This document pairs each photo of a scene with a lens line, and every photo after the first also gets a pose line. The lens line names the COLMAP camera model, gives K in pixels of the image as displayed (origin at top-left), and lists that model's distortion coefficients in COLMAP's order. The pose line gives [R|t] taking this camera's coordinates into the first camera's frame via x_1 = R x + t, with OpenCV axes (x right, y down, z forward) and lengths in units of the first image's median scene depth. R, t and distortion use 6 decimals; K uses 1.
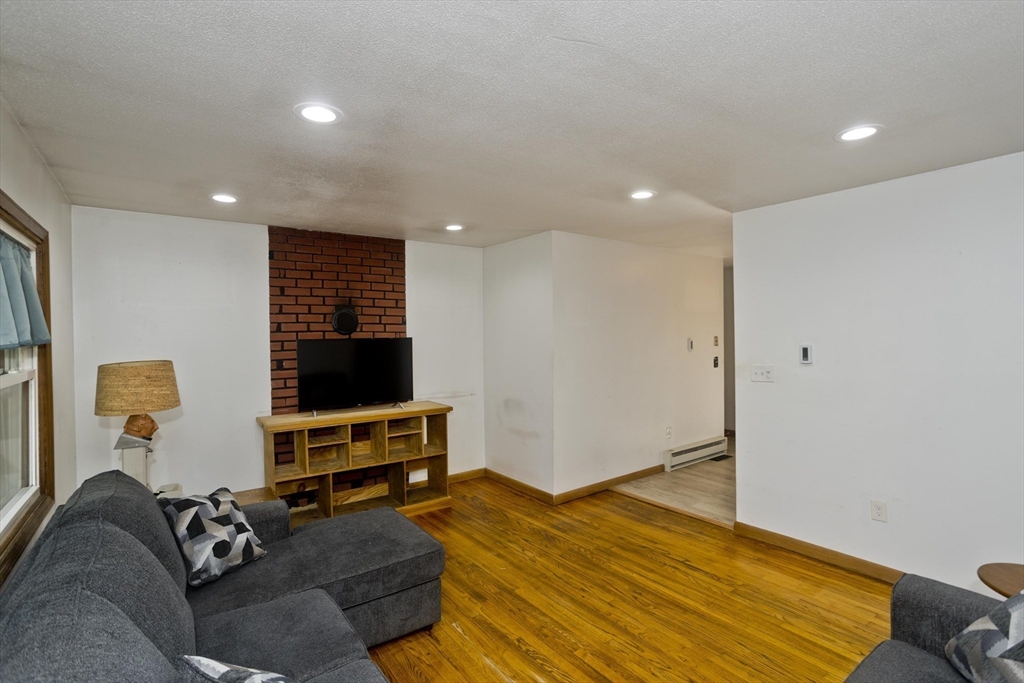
lens RADIAL K [[489.9, 0, 515.2], [0, 489.9, 337.3], [0, 0, 1]] dist [-0.040562, 0.017354]
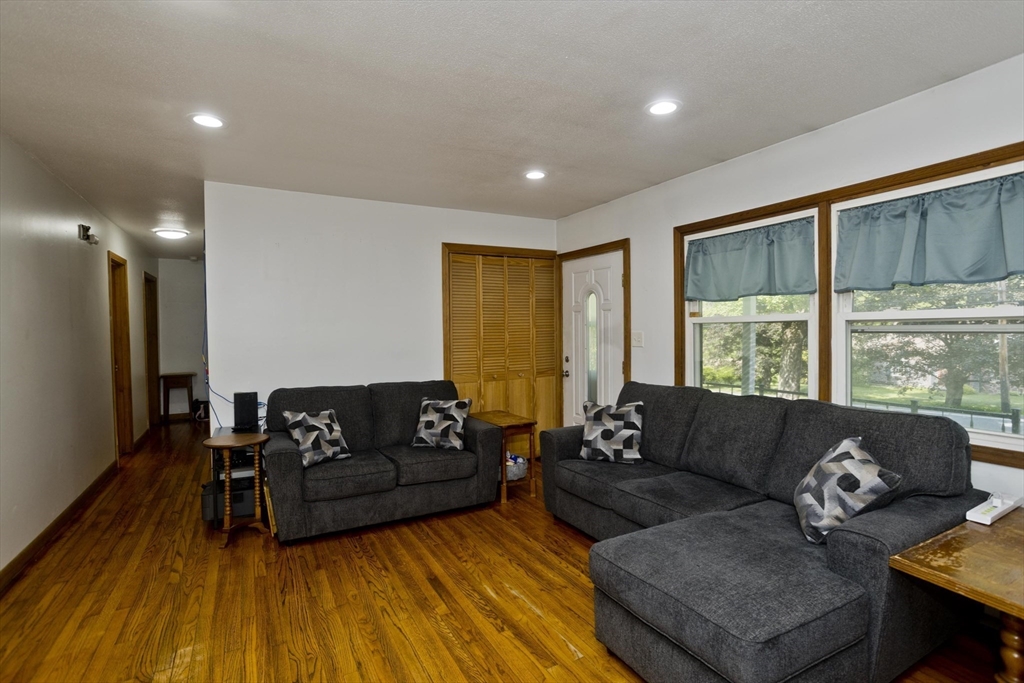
lens RADIAL K [[489.9, 0, 515.6], [0, 489.9, 341.0], [0, 0, 1]] dist [-0.040562, 0.017354]
pose [[-0.991217, 0.020813, 0.130597, -0.085969], [0.024054, 0.999440, 0.023282, 0.049947], [-0.130039, 0.026219, -0.991162, 1.115195]]
